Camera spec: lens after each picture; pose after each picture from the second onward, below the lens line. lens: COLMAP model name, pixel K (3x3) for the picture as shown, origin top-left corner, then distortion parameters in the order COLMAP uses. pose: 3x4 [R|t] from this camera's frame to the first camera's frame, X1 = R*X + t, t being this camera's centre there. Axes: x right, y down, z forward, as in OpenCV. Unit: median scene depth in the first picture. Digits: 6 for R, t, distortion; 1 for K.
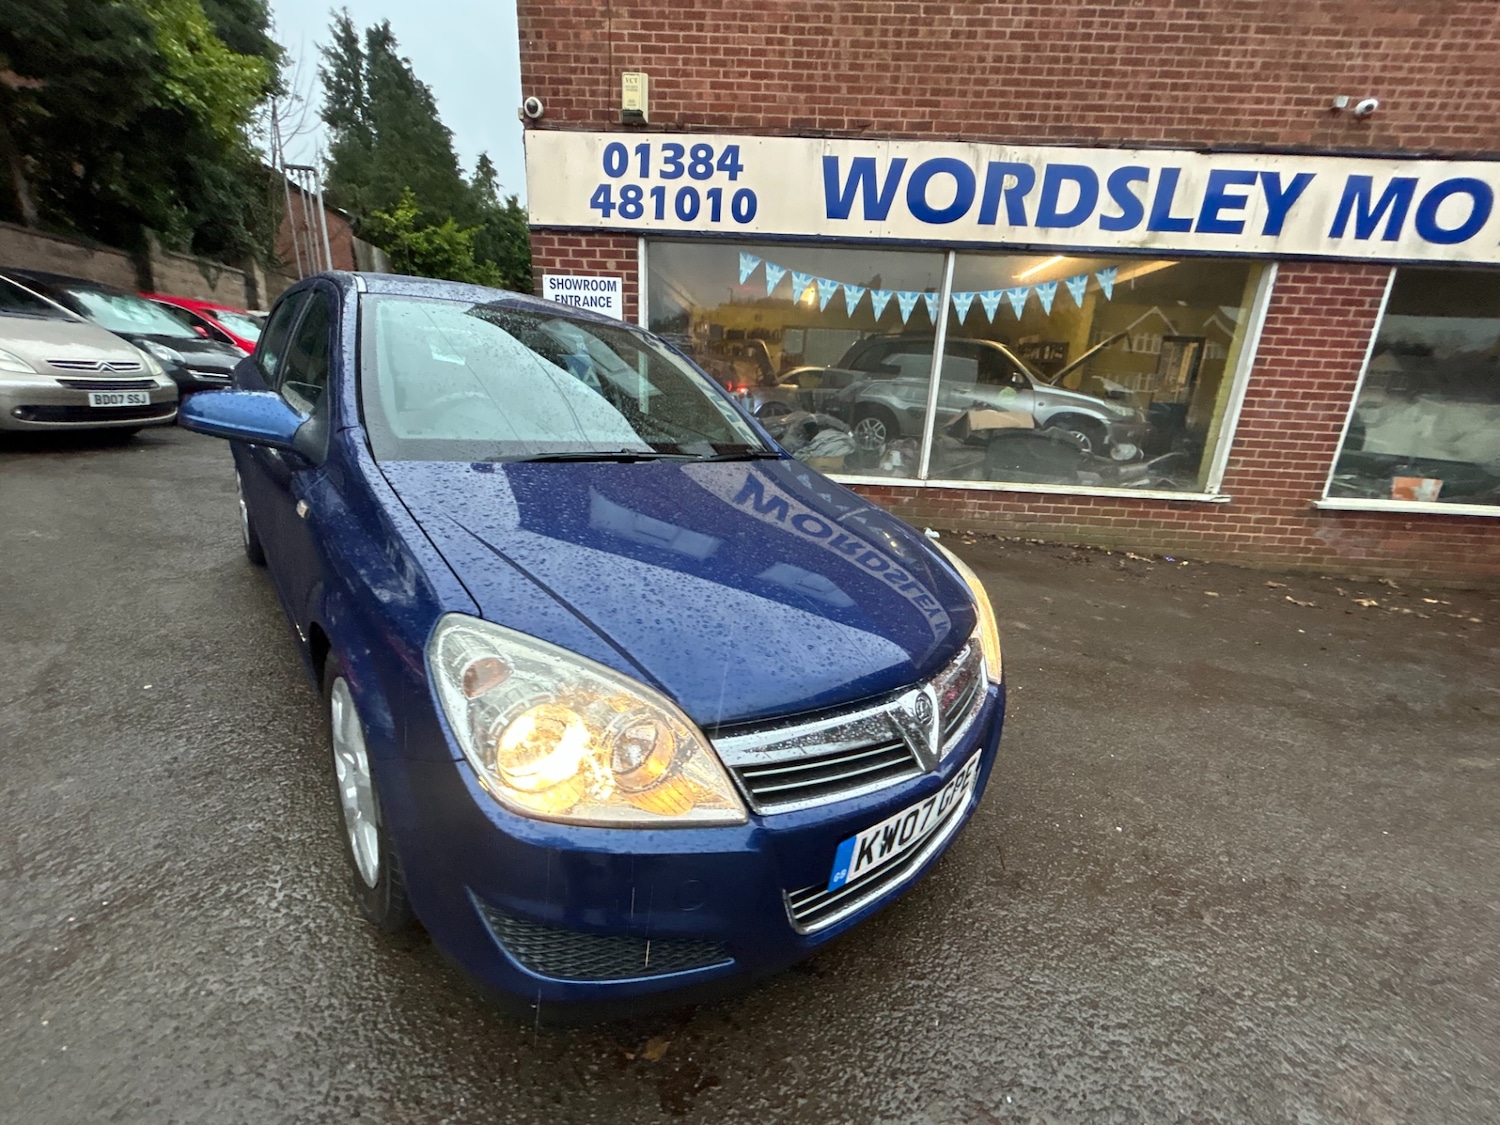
lens RADIAL K [[598.8, 0, 747.4], [0, 598.8, 559.6], [0, 0, 1]] dist [0.000247, -0.000203]
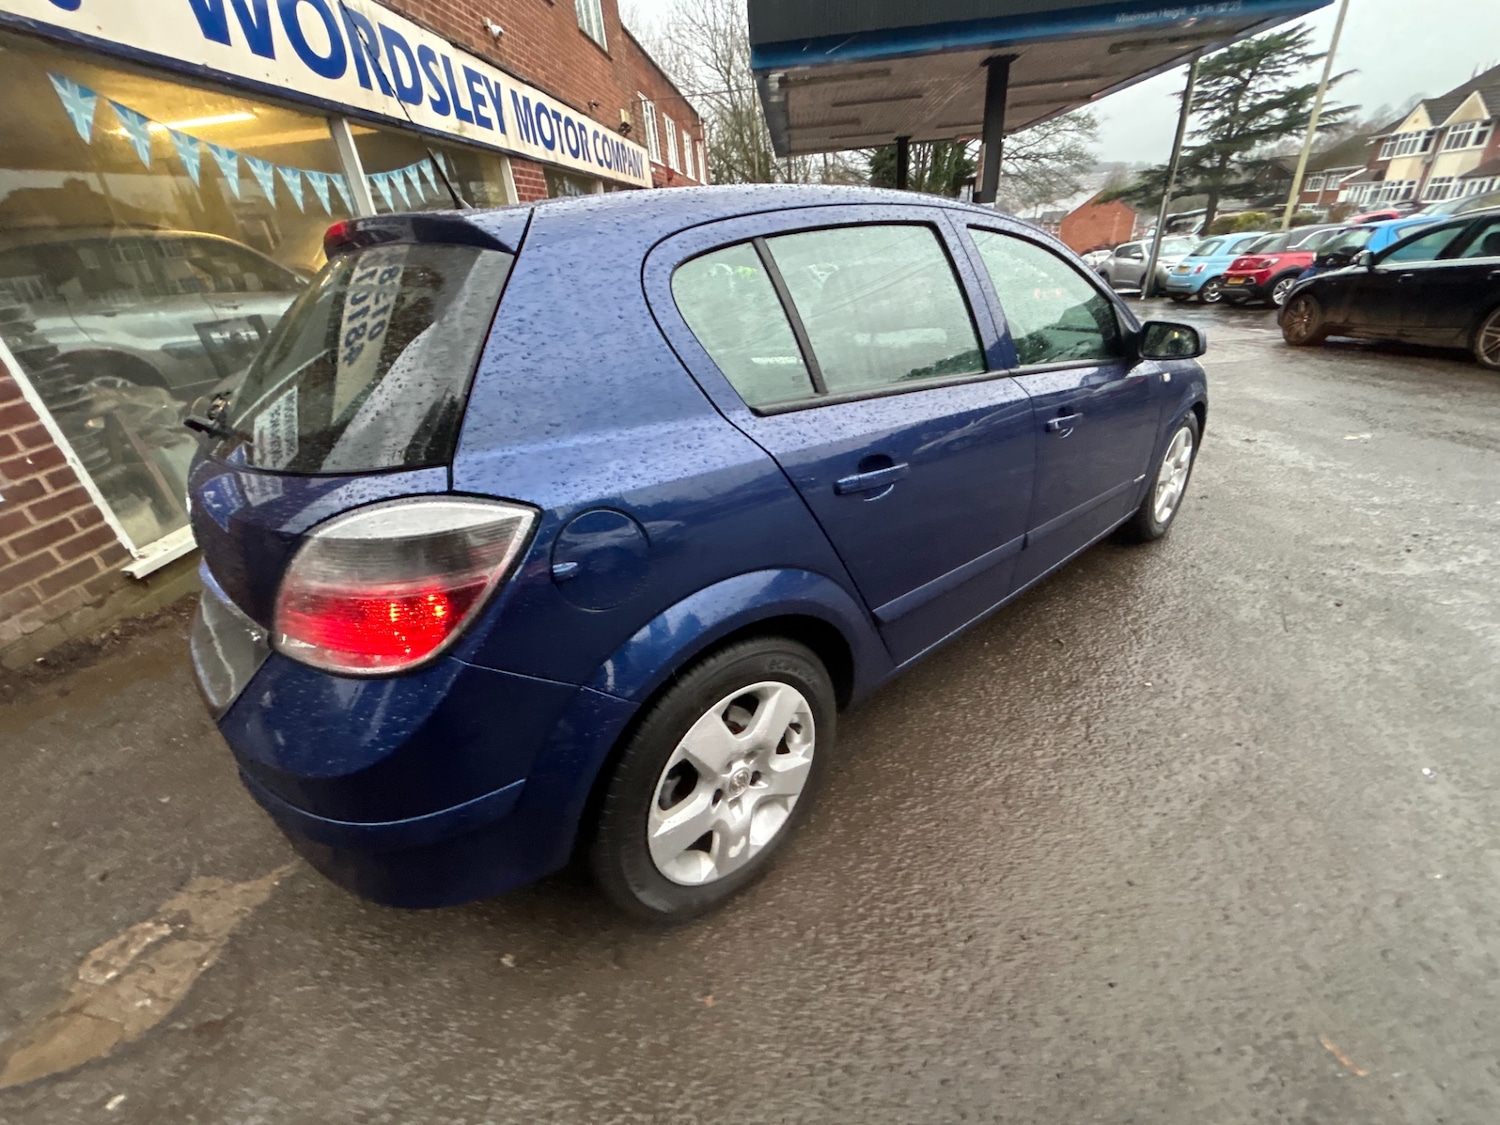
lens RADIAL K [[598.8, 0, 749.4], [0, 598.8, 563.5], [0, 0, 1]] dist [0.000247, -0.000203]
pose [[0.003657, -0.525789, 0.850607, -0.677416], [0.356332, 0.795463, 0.490170, -0.251242], [-0.934352, 0.301306, 0.190264, 0.542253]]
